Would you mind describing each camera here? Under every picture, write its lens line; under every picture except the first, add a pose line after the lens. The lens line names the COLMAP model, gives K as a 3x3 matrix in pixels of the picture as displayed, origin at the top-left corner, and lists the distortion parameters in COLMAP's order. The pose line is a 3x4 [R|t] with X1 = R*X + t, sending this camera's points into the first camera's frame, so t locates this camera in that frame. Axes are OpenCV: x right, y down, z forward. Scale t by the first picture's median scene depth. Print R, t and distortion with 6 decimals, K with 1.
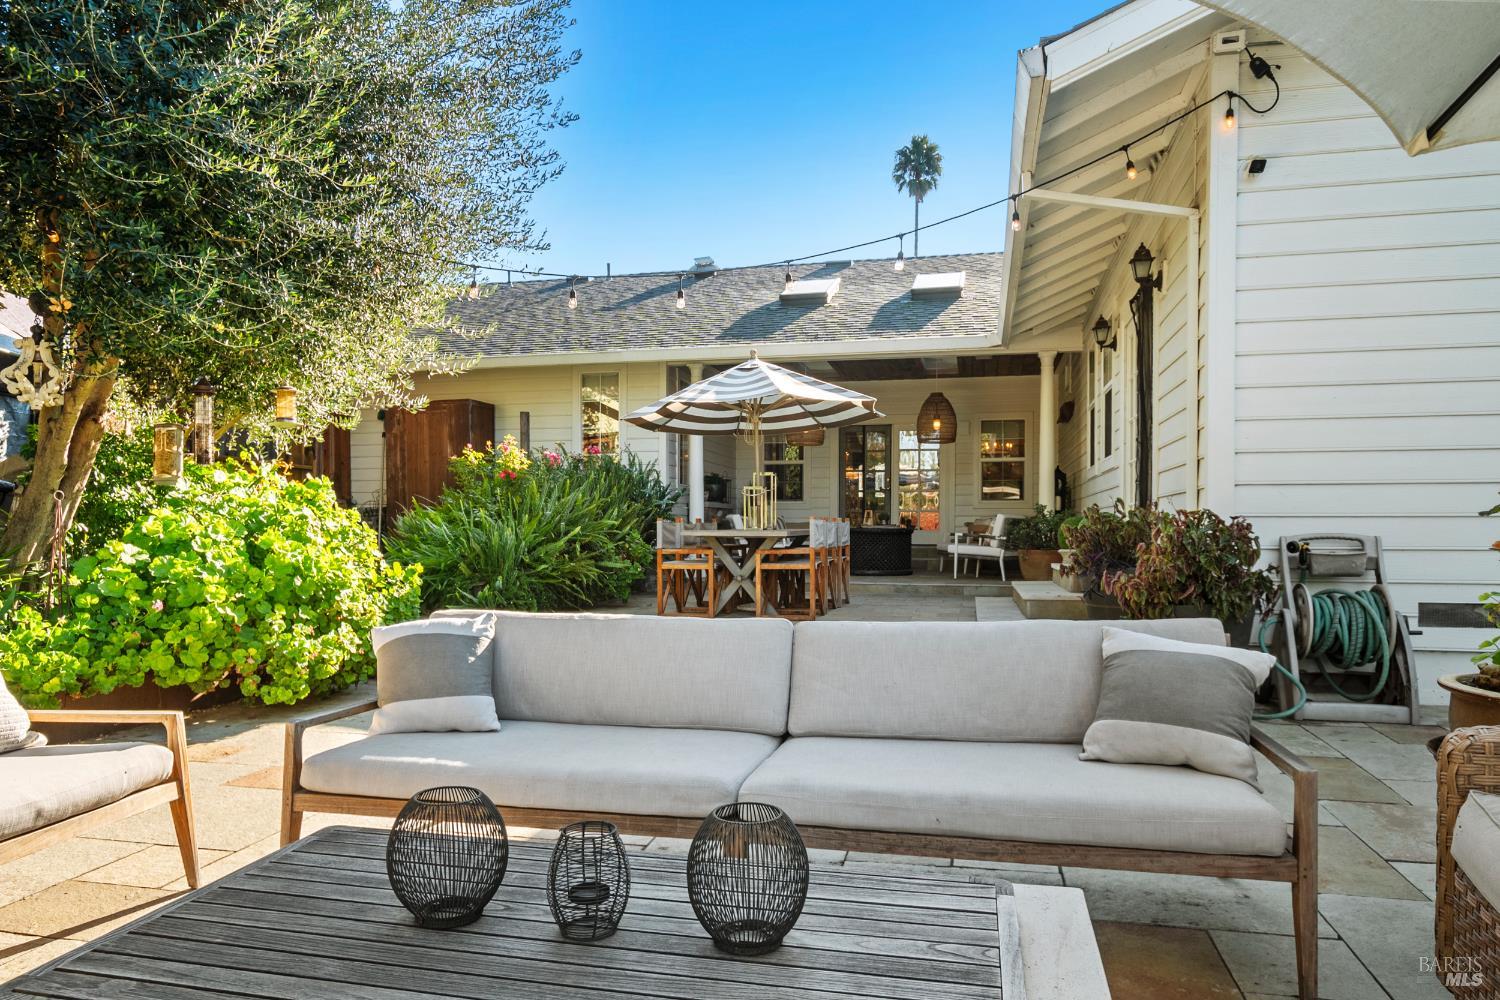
lens RADIAL K [[955.0, 0, 771.1], [0, 955.0, 536.2], [0, 0, 1]] dist [-0.006475, 0.001921]
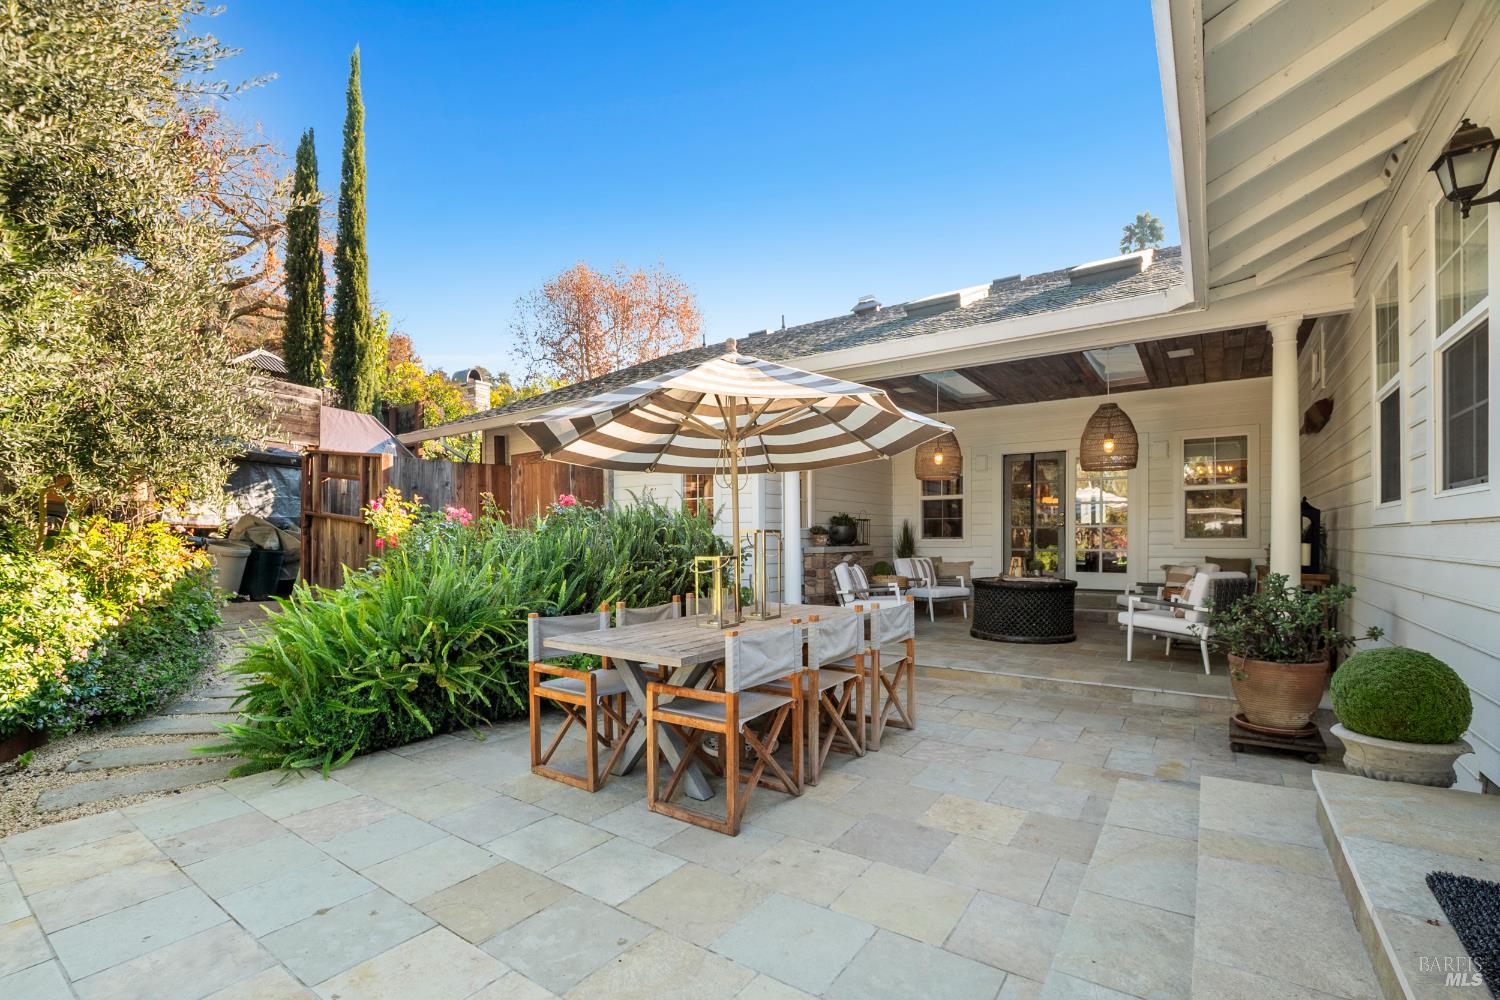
lens RADIAL K [[666.0, 0, 747.3], [0, 666.0, 539.4], [0, 0, 1]] dist [-0.037427, 0.008553]
pose [[0.921095, -0.005616, -0.389298, 0.119357], [0.002852, 0.999966, -0.007677, -0.041632], [0.389328, 0.005961, 0.921080, 0.431470]]
